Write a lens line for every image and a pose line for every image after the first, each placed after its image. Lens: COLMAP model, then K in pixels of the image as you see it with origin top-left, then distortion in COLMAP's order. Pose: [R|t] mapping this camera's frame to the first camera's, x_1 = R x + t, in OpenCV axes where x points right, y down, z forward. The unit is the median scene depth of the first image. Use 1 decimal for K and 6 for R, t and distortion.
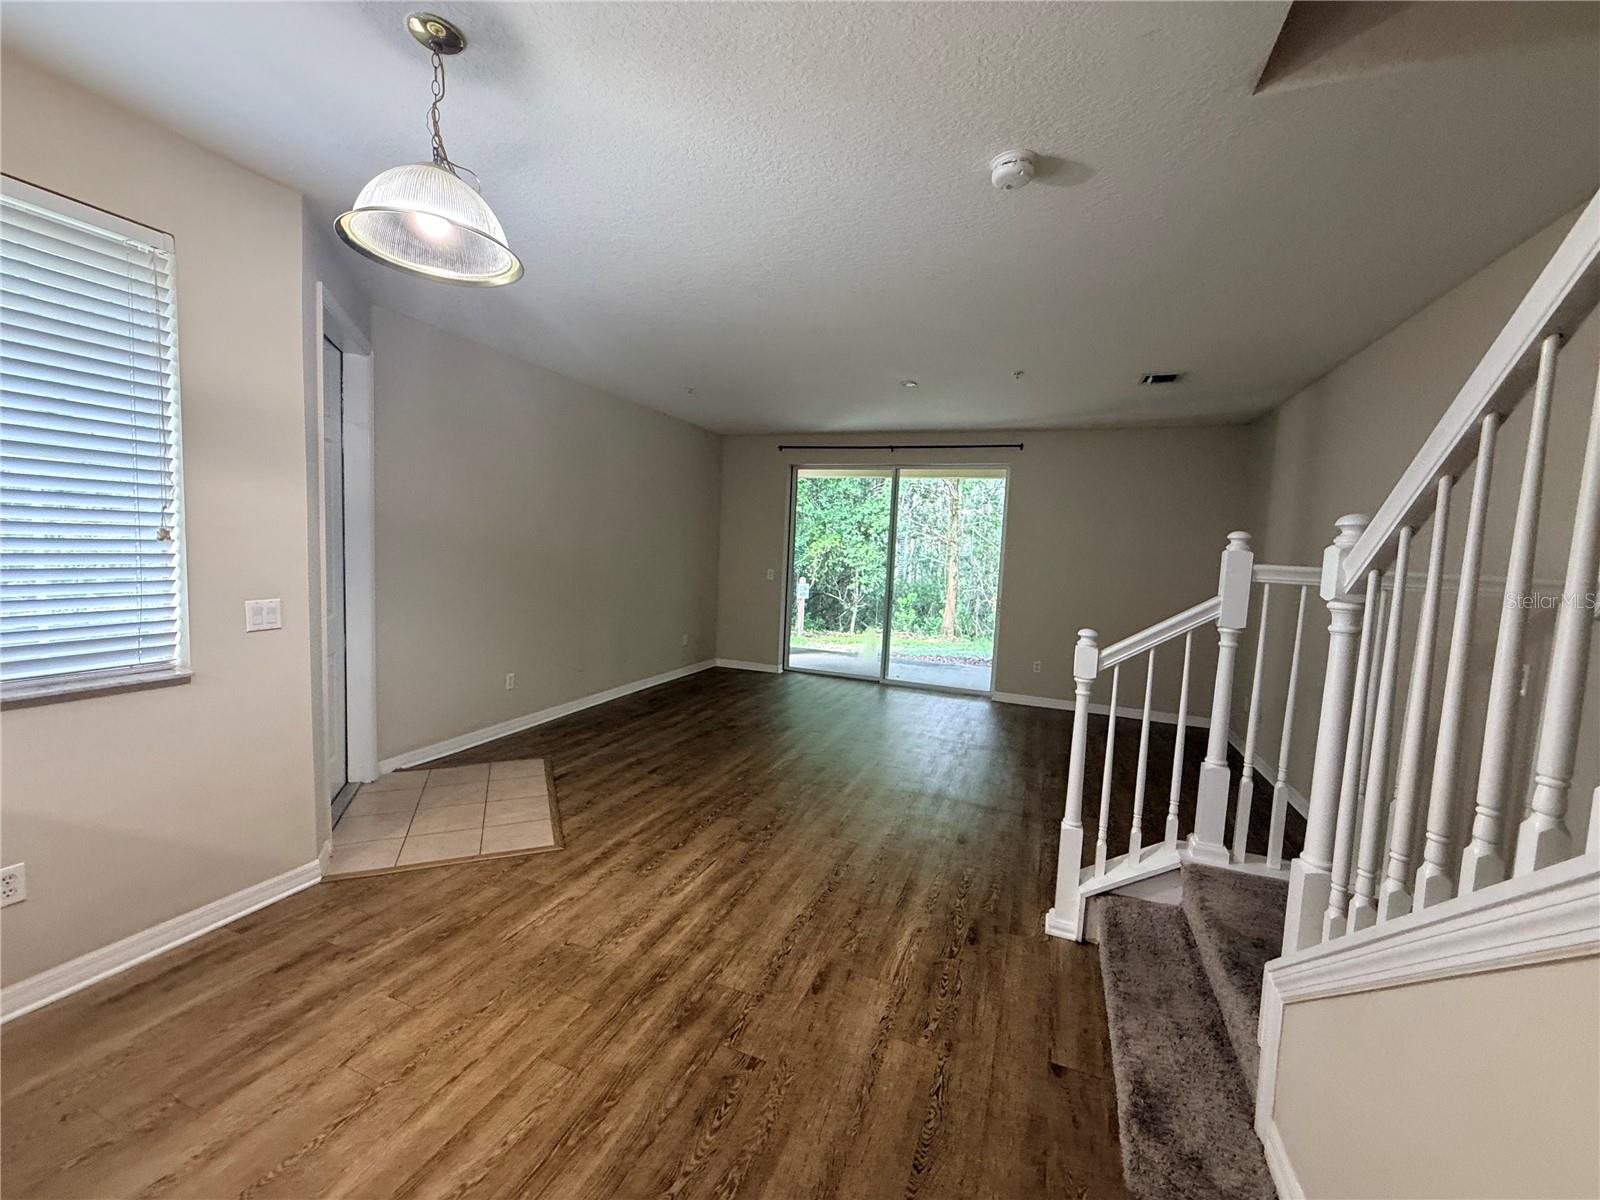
lens RADIAL K [[637.6, 0, 796.4], [0, 637.6, 598.9], [0, 0, 1]] dist [0.000731, 0.000635]
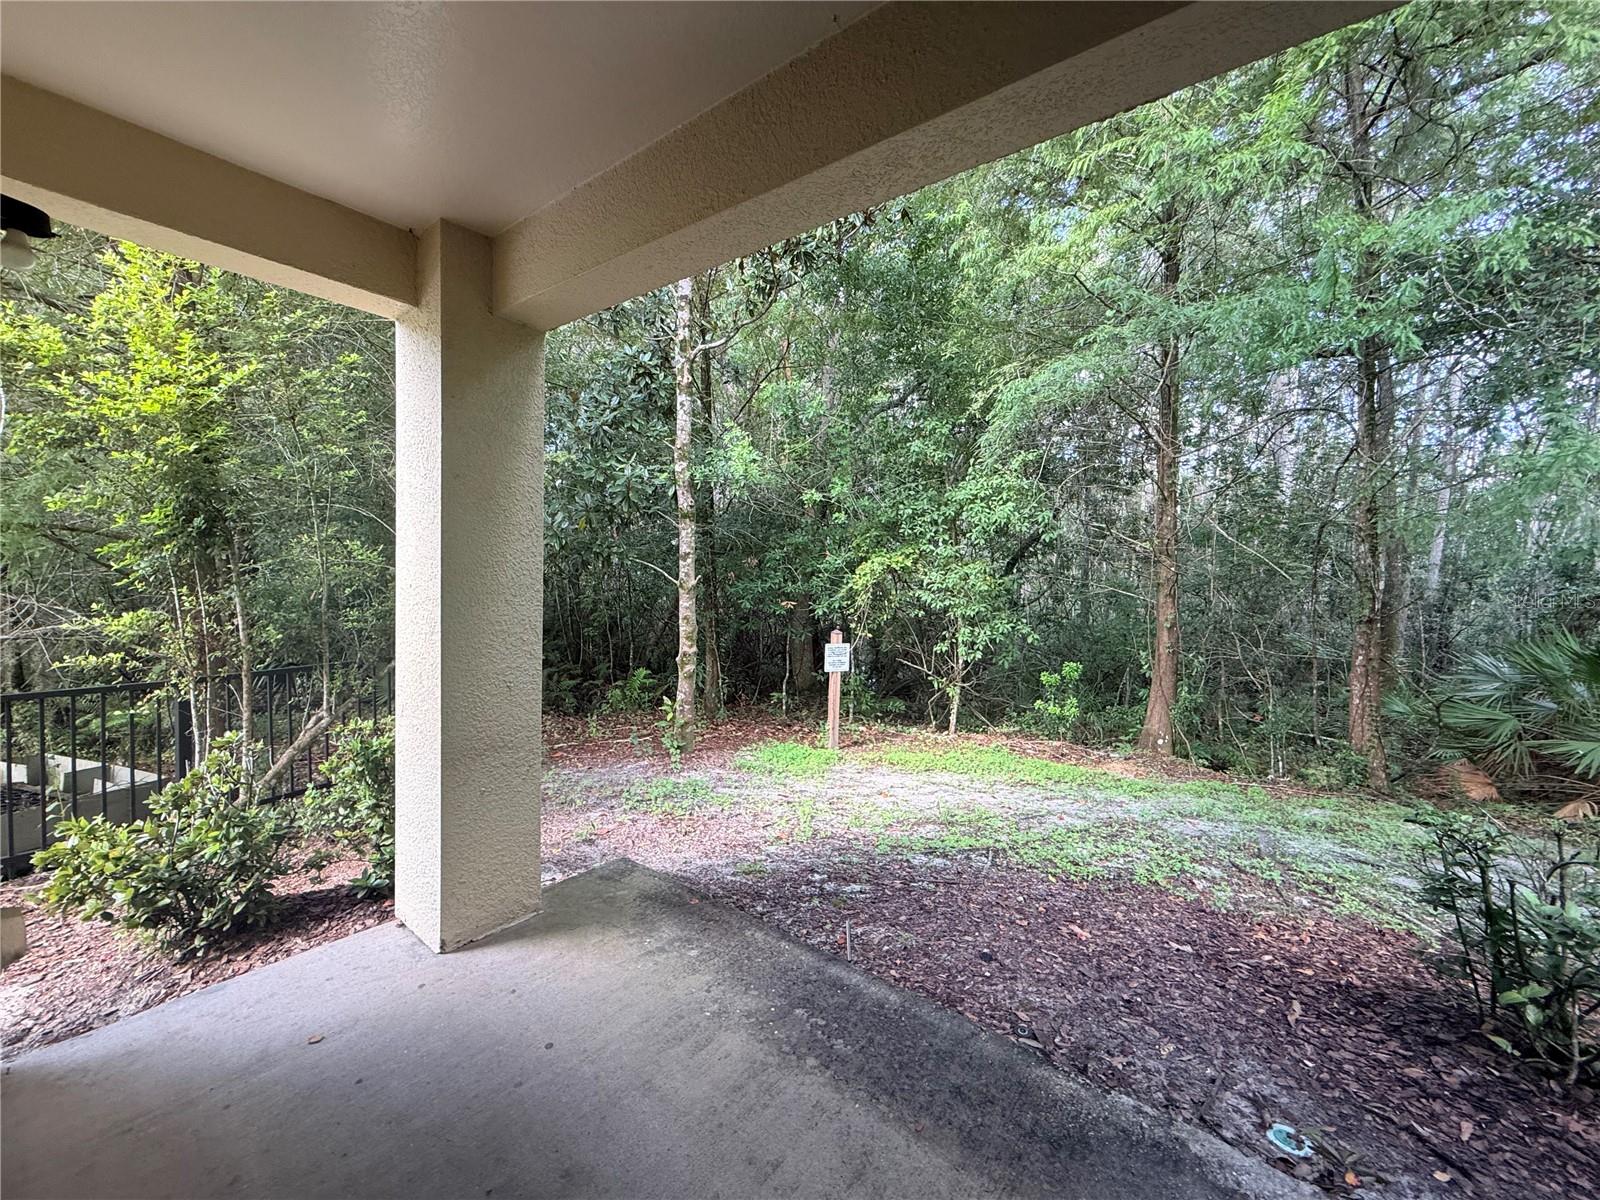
lens RADIAL K [[637.6, 0, 799.4], [0, 637.6, 599.9], [0, 0, 1]] dist [0.000731, 0.000635]
pose [[0.959505, -0.010456, -0.281498, 0.740100], [-0.003383, 0.998811, -0.048634, -0.196446], [0.281672, 0.047617, 0.958329, 2.952165]]
